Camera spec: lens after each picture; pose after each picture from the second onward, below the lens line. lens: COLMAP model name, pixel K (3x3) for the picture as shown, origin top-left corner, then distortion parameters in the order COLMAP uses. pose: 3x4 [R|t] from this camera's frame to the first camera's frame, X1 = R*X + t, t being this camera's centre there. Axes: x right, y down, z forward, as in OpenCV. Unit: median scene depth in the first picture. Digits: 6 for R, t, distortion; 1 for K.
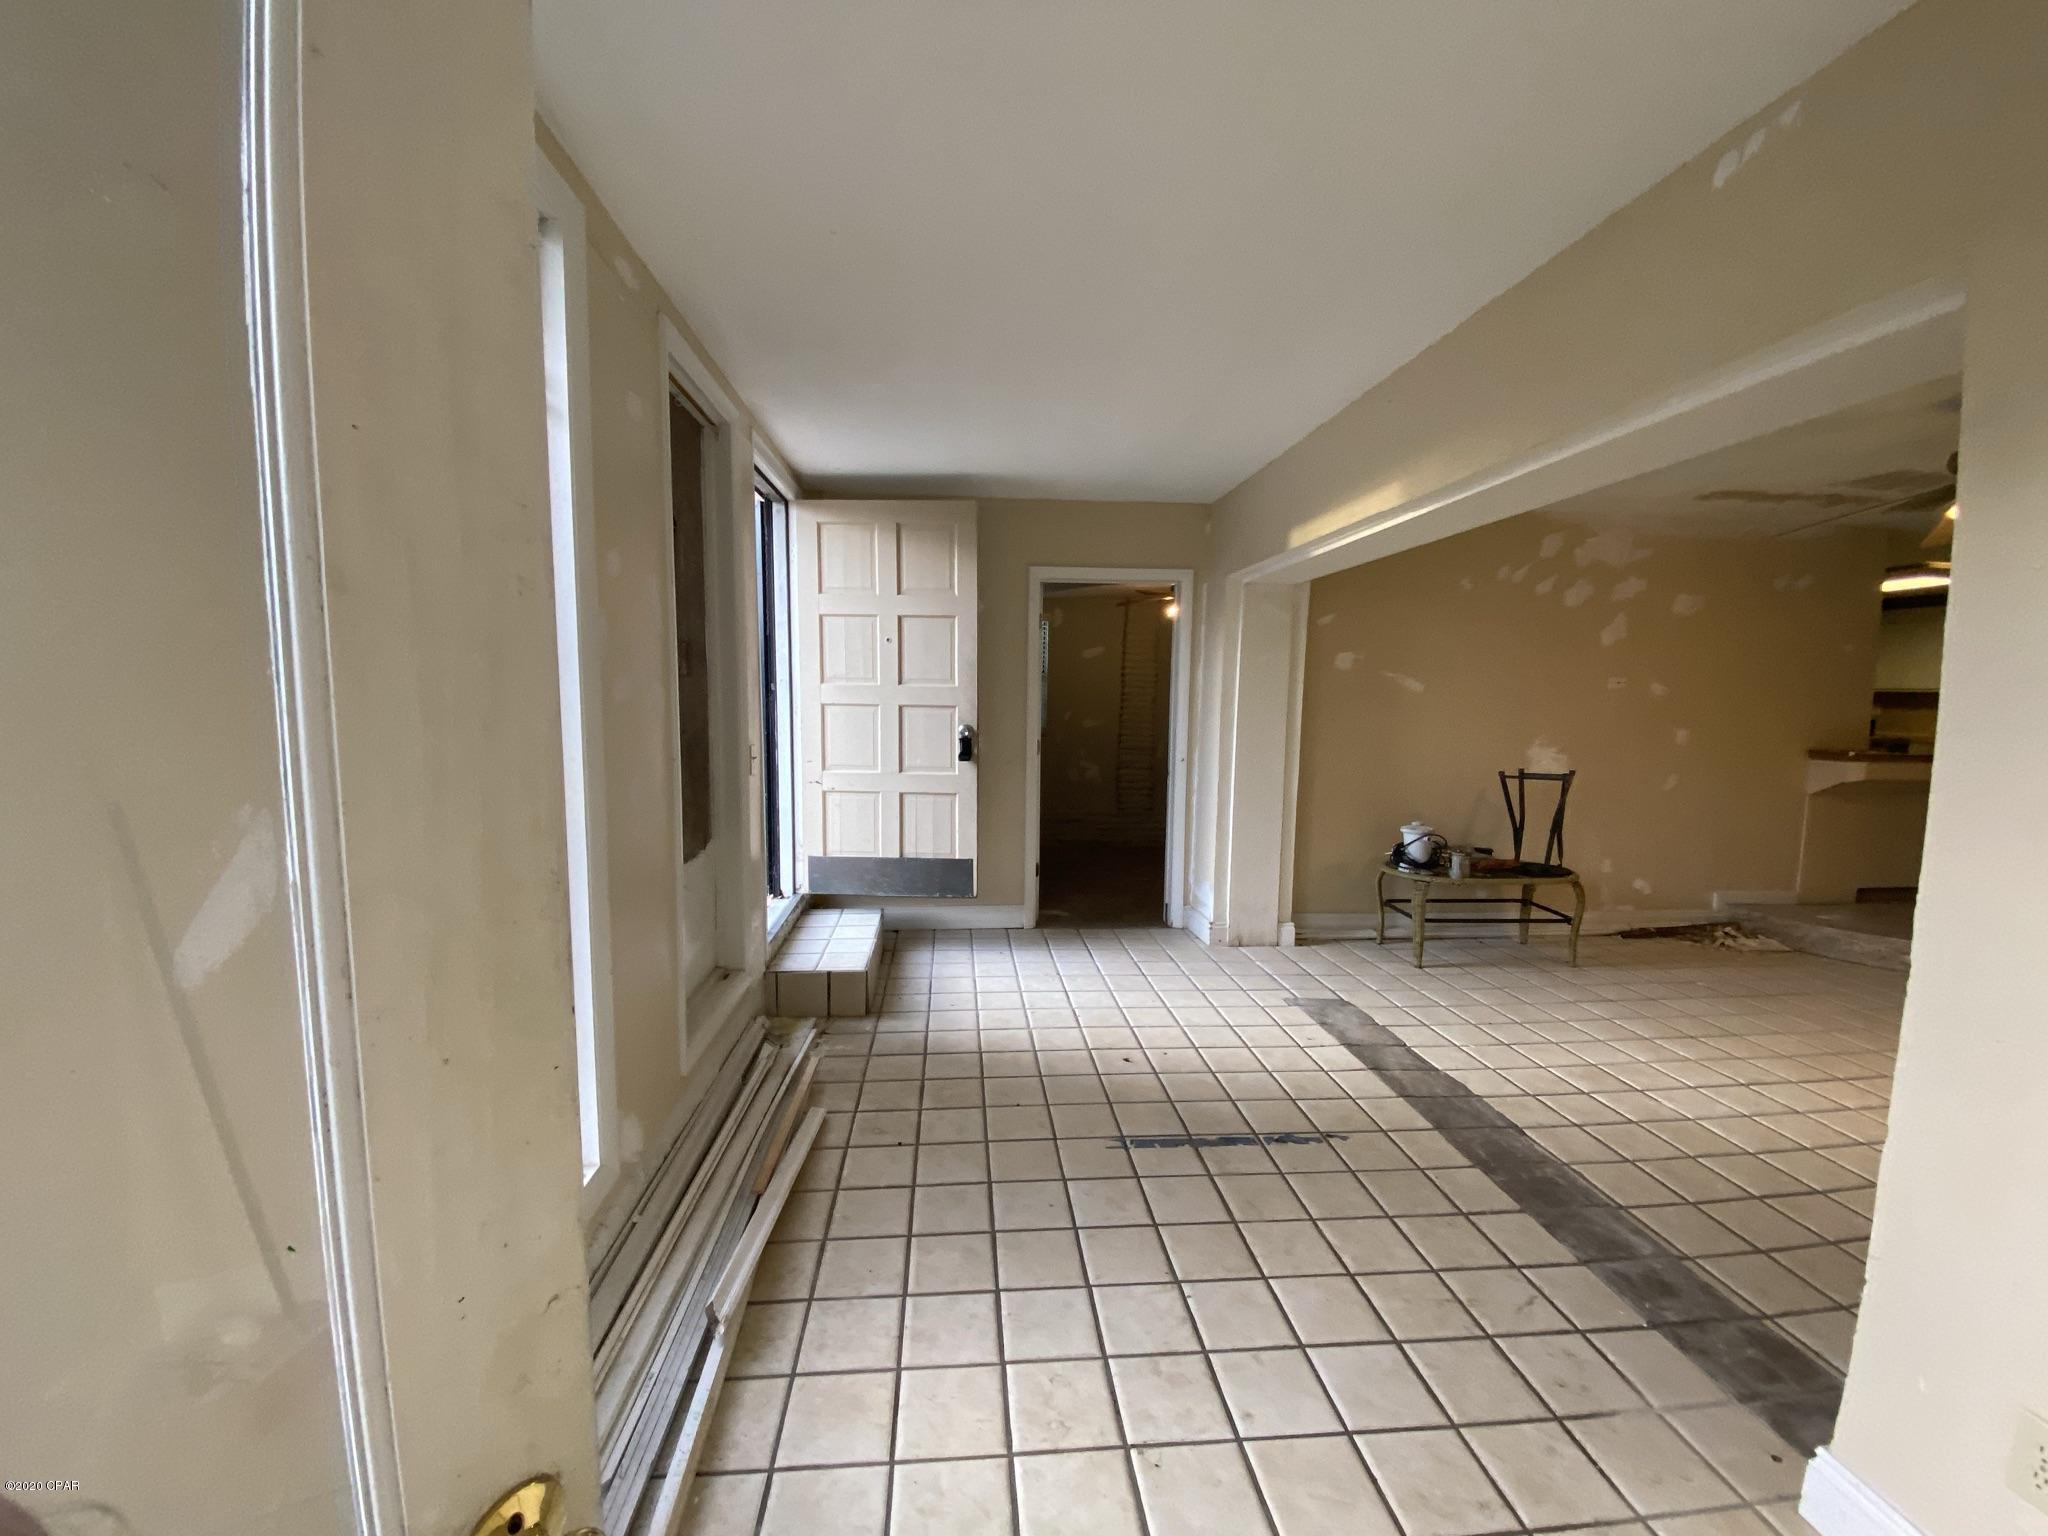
lens RADIAL K [[831.3, 0, 1005.6], [0, 831.3, 785.9], [0, 0, 1]] dist [-0.005917, -0.007573]
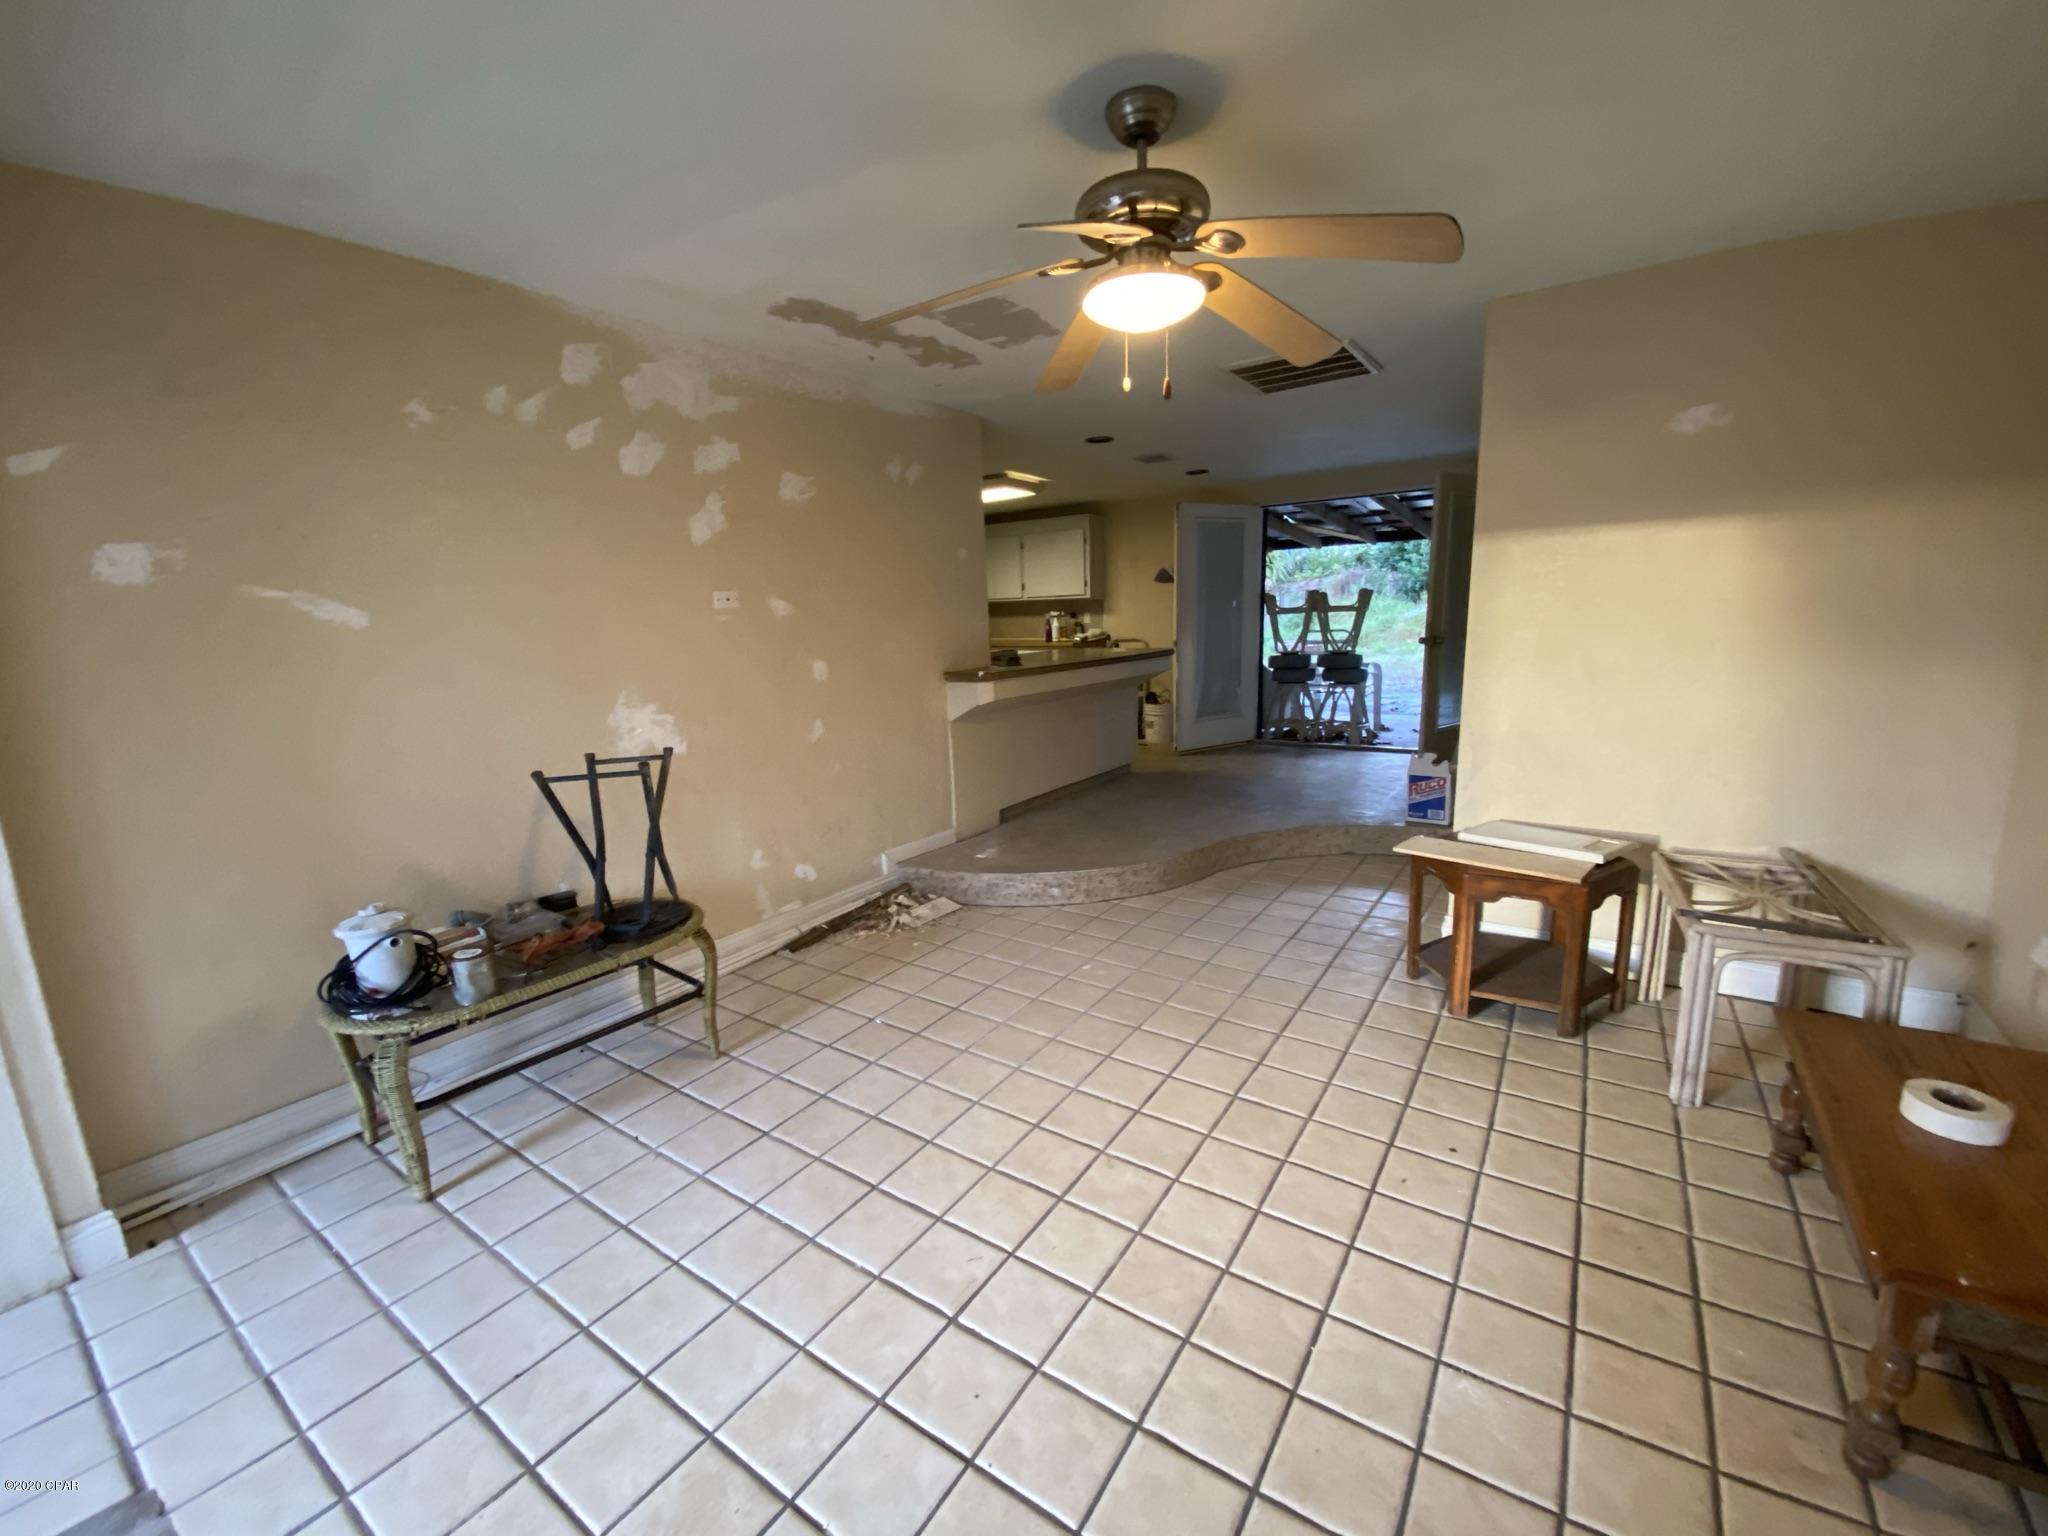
lens RADIAL K [[831.3, 0, 1036.8], [0, 831.3, 777.5], [0, 0, 1]] dist [-0.005917, -0.007573]
pose [[0.625300, -0.181838, 0.758903, 0.361385], [0.111892, 0.983317, 0.143415, -0.051014], [-0.772321, -0.004762, 0.635215, 0.374773]]
